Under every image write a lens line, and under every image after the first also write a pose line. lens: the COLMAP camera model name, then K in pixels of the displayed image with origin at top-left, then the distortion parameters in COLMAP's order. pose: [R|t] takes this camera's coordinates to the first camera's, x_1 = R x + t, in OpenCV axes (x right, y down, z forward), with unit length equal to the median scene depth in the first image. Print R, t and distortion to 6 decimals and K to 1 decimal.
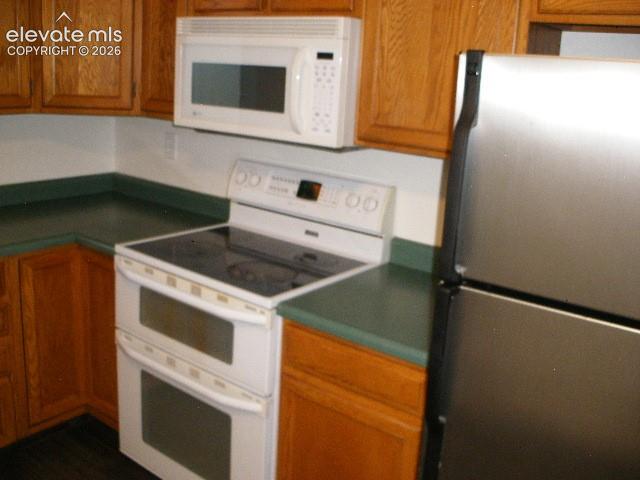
lens RADIAL K [[669.0, 0, 309.3], [0, 669.0, 227.2], [0, 0, 1]] dist [-0.228975, 0.261262]
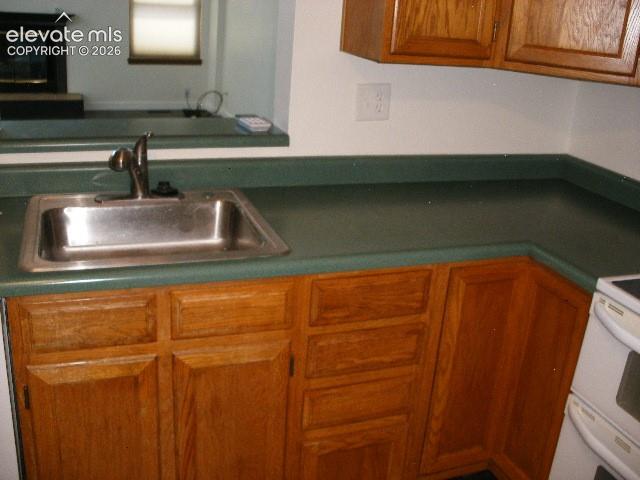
lens RADIAL K [[669.0, 0, 309.3], [0, 669.0, 227.2], [0, 0, 1]] dist [-0.228975, 0.261262]
pose [[0.844346, 0.172776, -0.507176, -0.219345], [-0.140922, 0.984866, 0.100899, -0.048559], [0.516933, -0.013721, 0.855916, 0.286391]]
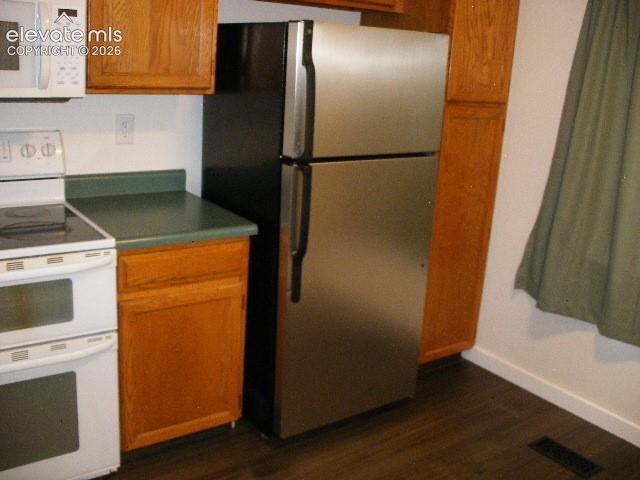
lens RADIAL K [[669.0, 0, 309.3], [0, 669.0, 227.2], [0, 0, 1]] dist [-0.228975, 0.261262]
pose [[0.279994, -0.281442, 0.917820, -0.776363], [0.175088, 0.954996, 0.239429, -0.090917], [-0.943900, 0.093661, 0.316670, 0.281508]]
